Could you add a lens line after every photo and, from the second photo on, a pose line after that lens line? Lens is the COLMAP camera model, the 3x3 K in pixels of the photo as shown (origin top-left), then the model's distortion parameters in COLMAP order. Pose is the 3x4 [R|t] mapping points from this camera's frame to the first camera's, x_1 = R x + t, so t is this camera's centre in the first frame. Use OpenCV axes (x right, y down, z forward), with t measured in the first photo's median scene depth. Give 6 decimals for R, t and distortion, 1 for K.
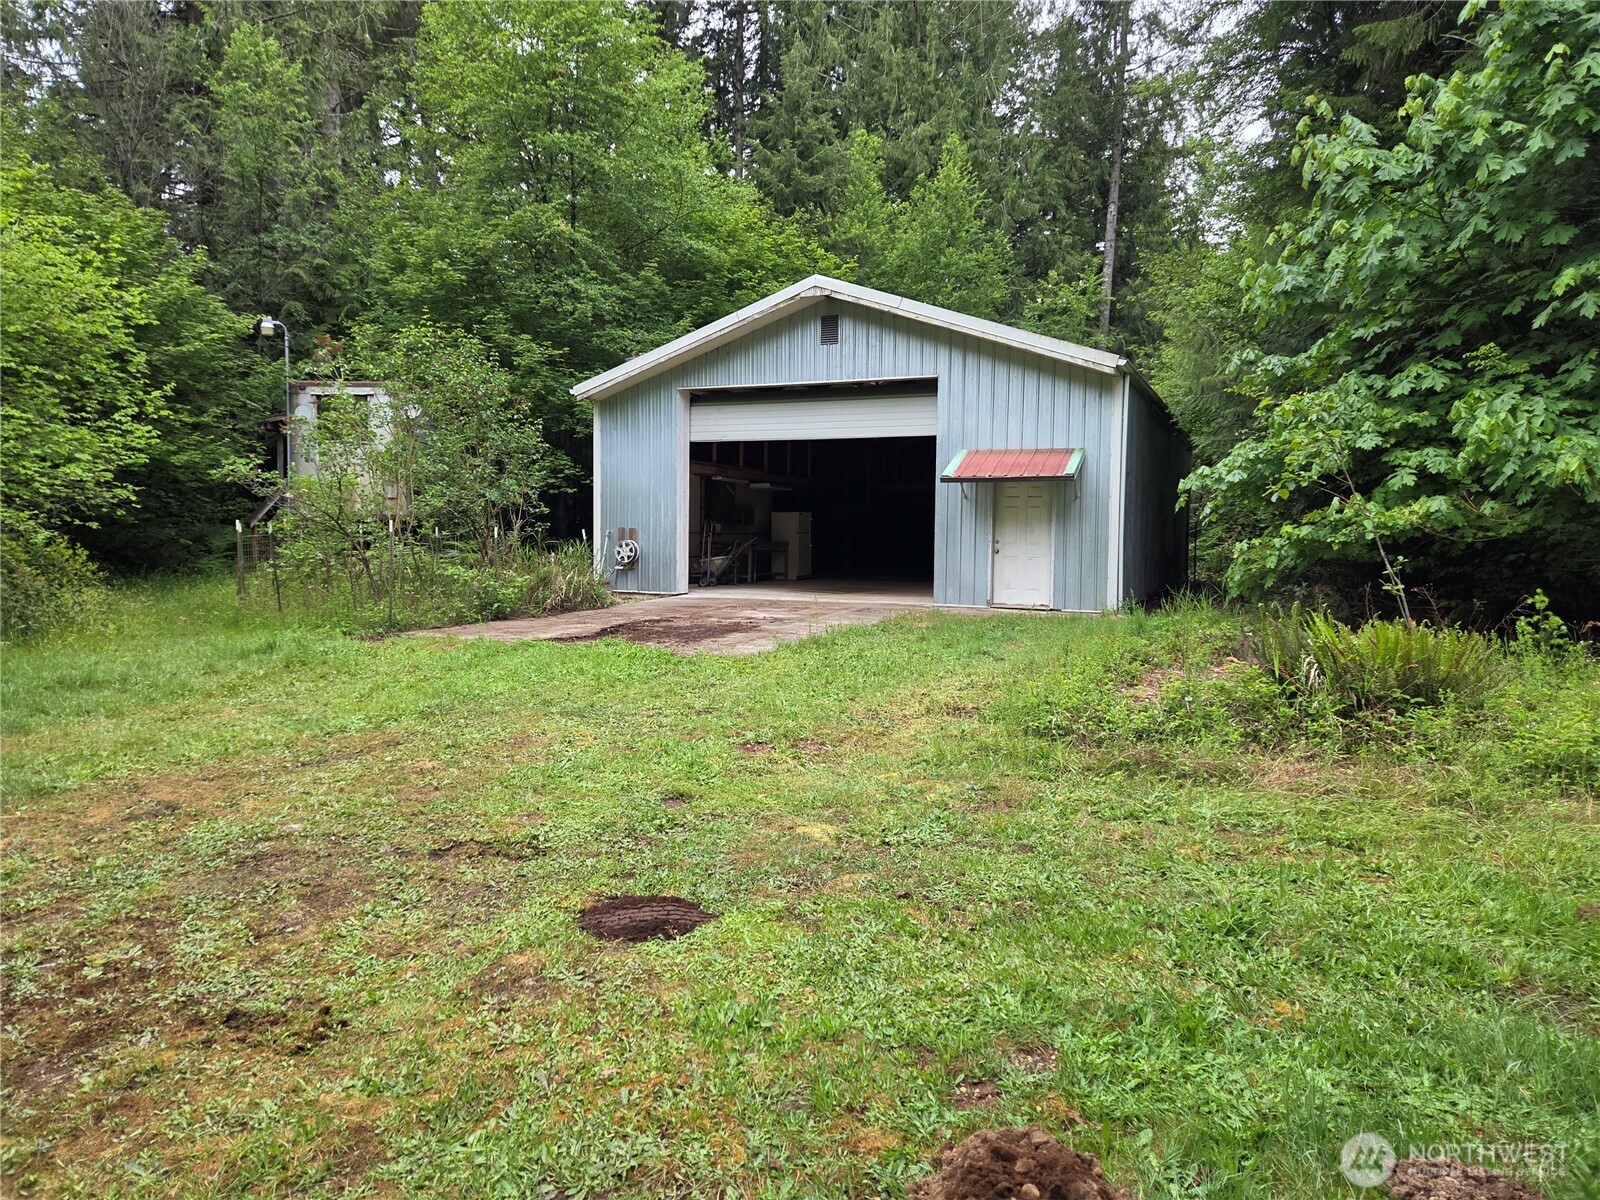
lens RADIAL K [[1186.7, 0, 800.0], [0, 1186.7, 600.0], [0, 0, 1]] dist [0.065237, -0.006599]
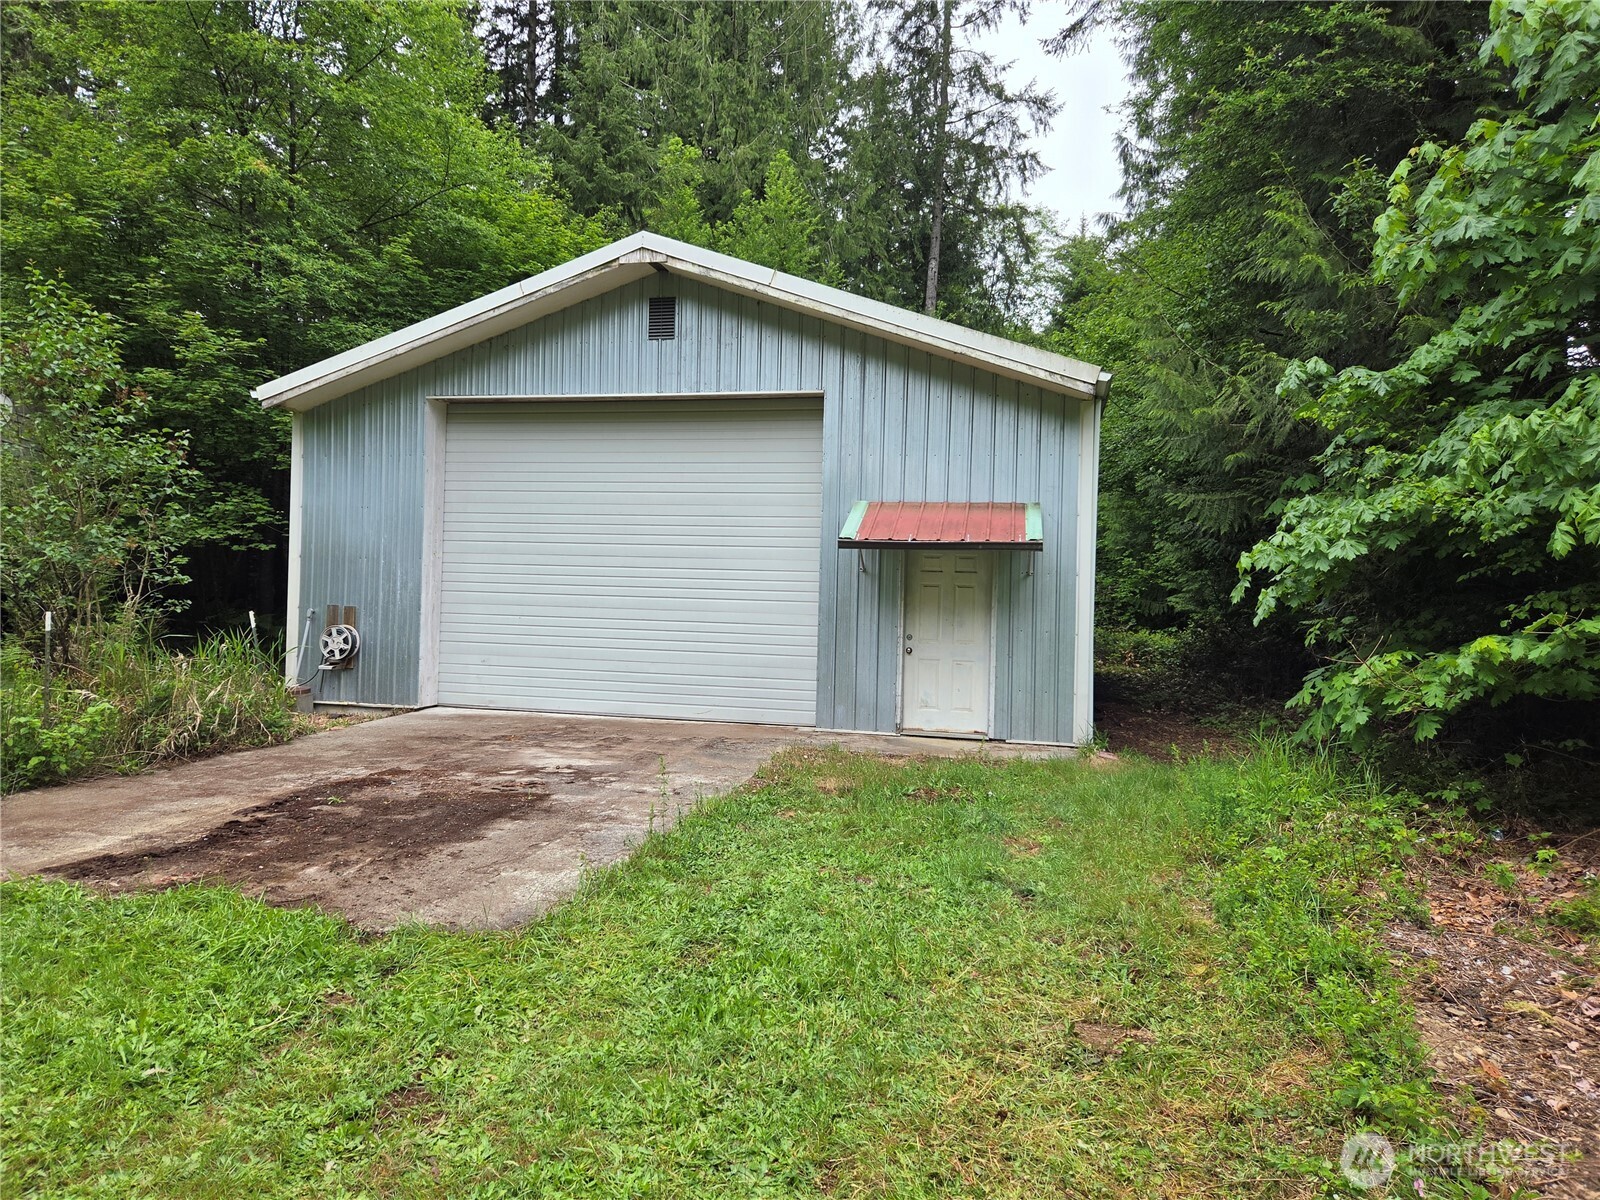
lens RADIAL K [[1186.7, 0, 800.0], [0, 1186.7, 600.0], [0, 0, 1]] dist [0.065237, -0.006599]
pose [[0.984529, 0.014650, 0.174611, -0.012711], [-0.005351, 0.998548, -0.053606, -0.030367], [-0.175142, 0.051842, 0.983177, 0.312916]]
